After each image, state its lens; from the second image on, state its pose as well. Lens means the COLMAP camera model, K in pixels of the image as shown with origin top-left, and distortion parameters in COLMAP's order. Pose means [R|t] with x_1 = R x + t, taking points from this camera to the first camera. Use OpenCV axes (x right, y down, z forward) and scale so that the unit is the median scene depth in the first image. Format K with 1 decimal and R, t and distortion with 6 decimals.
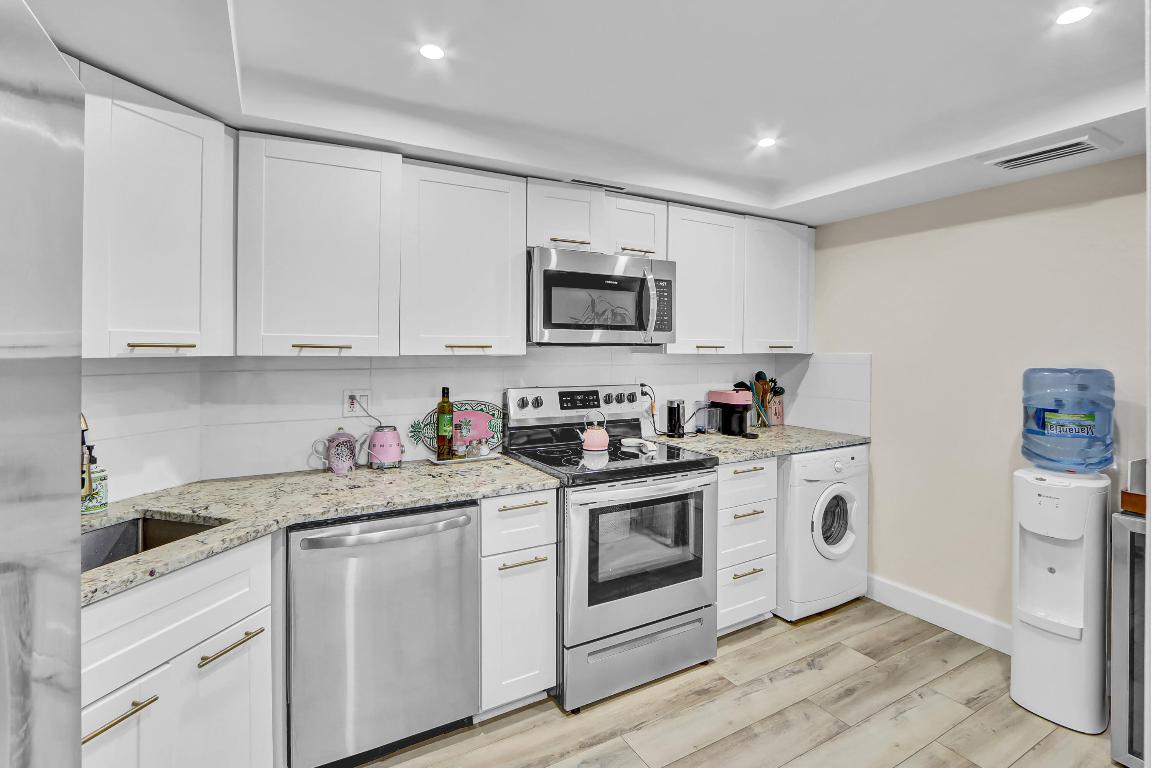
lens RADIAL K [[541.2, 0, 571.1], [0, 541.2, 360.1], [0, 0, 1]] dist [-0.001941, 0.000157]
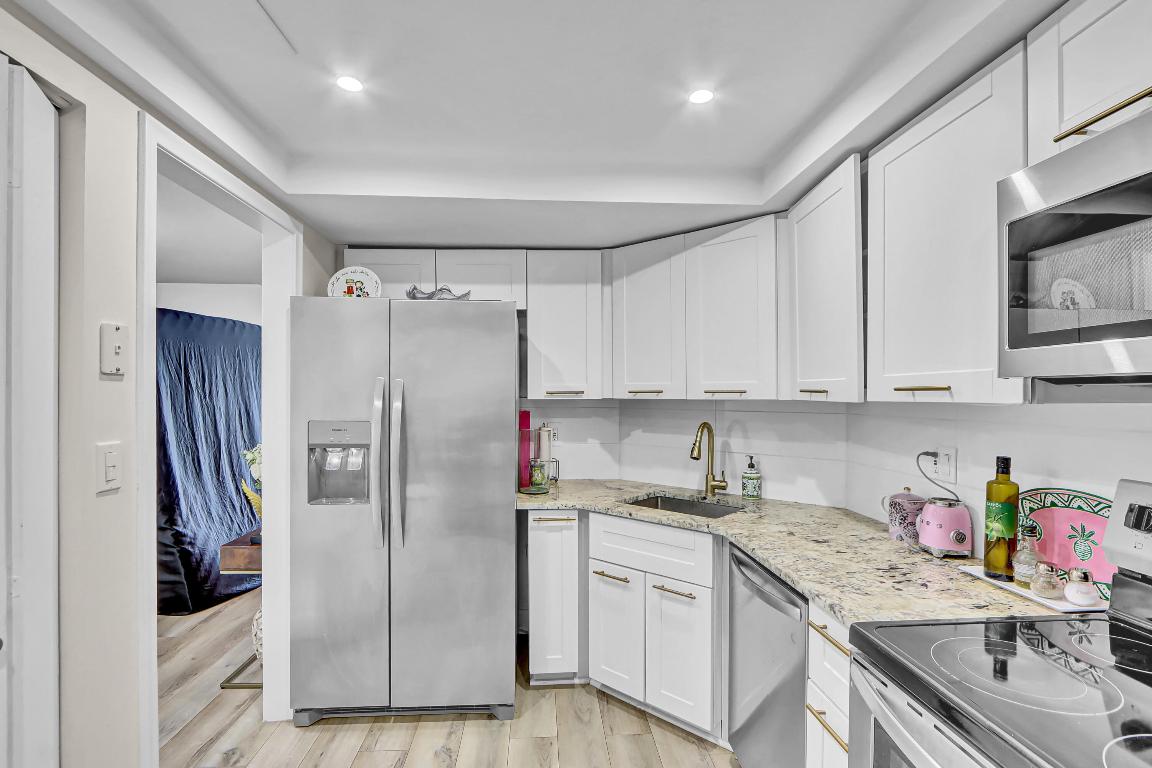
lens RADIAL K [[561.4, 0, 576.0], [0, 561.4, 384.0], [0, 0, 1]] dist [-0.001108, -0.000064]
pose [[-0.437599, -0.014684, -0.899050, 0.537717], [-0.014129, 0.999855, -0.009454, -0.017536], [0.899059, 0.008566, -0.437743, 0.860200]]
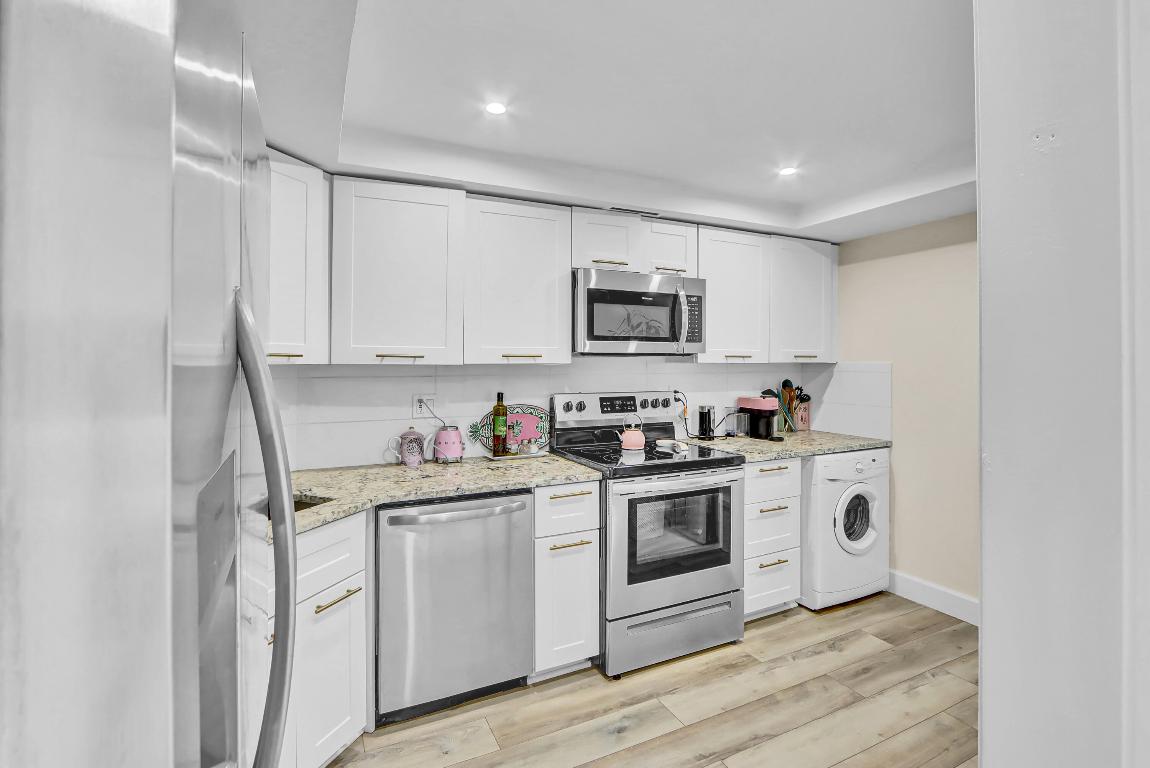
lens RADIAL K [[537.9, 0, 576.0], [0, 537.9, 369.2], [0, 0, 1]] dist [-0.001096, 0.000185]
pose [[0.998591, -0.001631, -0.053049, -0.013734], [0.001315, 0.999981, -0.005985, 0.008545], [0.053057, 0.005907, 0.998574, -0.117790]]
